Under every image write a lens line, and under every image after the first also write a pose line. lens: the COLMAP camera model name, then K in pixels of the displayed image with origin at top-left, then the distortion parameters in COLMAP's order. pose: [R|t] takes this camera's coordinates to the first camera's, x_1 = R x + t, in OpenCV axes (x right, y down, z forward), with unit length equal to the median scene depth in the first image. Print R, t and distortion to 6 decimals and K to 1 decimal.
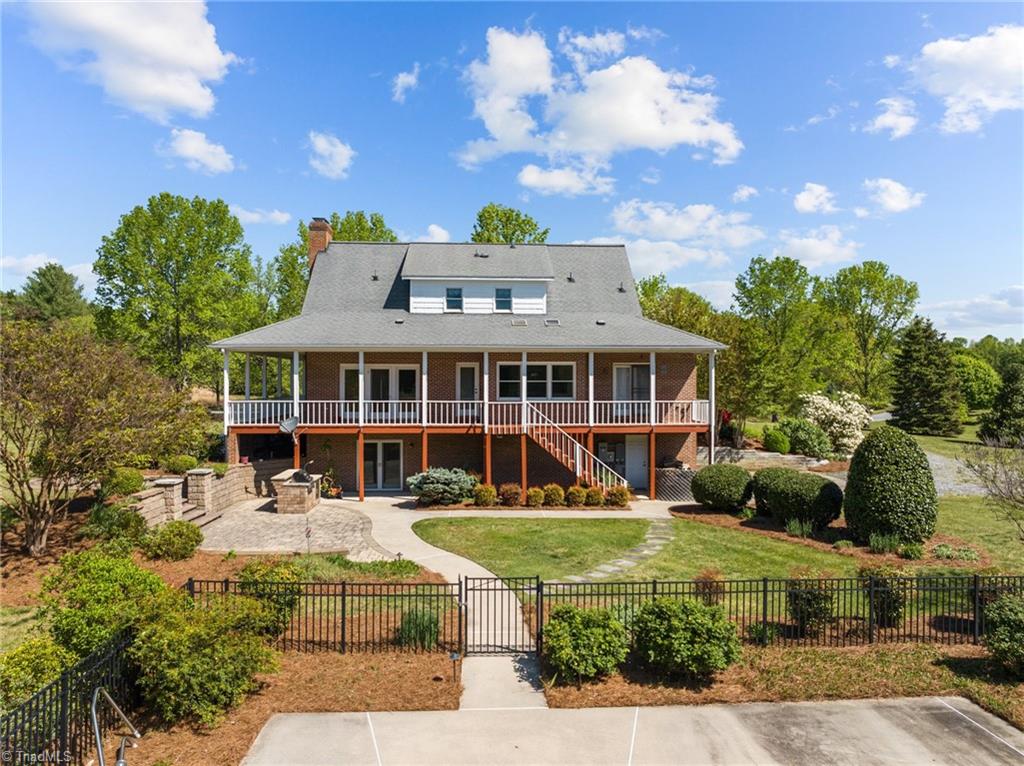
lens RADIAL K [[723.2, 0, 523.4], [0, 723.2, 421.5], [0, 0, 1]] dist [-0.044583, 0.007070]
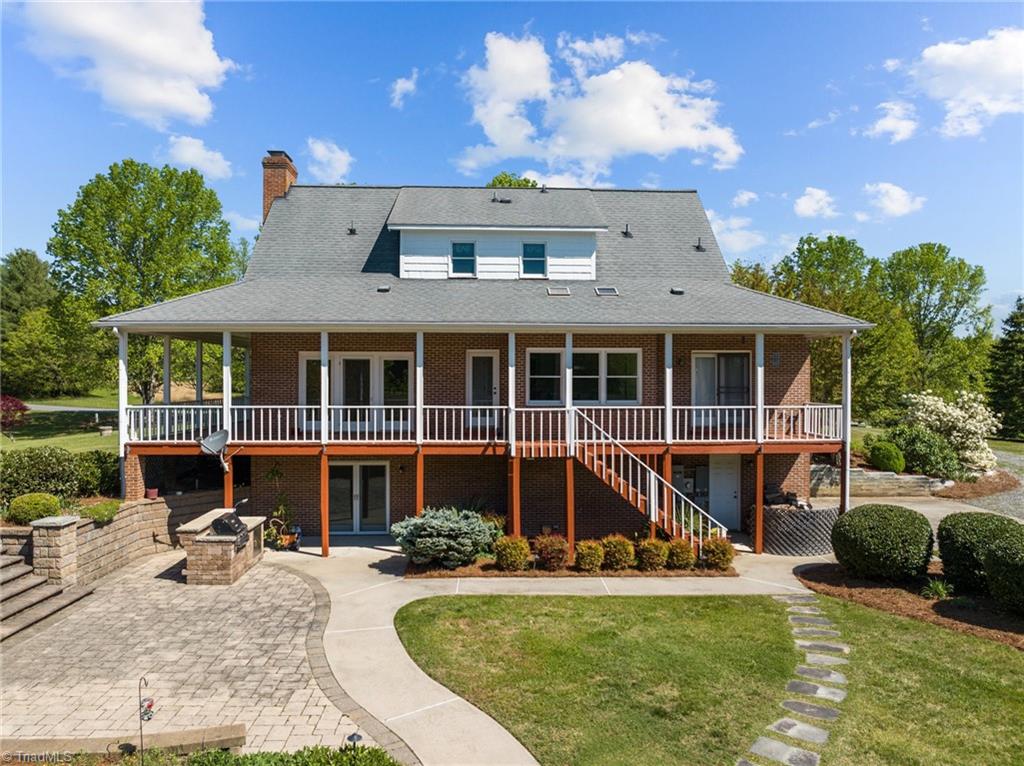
lens RADIAL K [[723.2, 0, 519.0], [0, 723.2, 389.8], [0, 0, 1]] dist [-0.044583, 0.007070]
pose [[0.999991, -0.003289, -0.002859, -0.040566], [0.003131, 0.998558, -0.053591, -0.007437], [0.003031, 0.053582, 0.998559, 0.317844]]
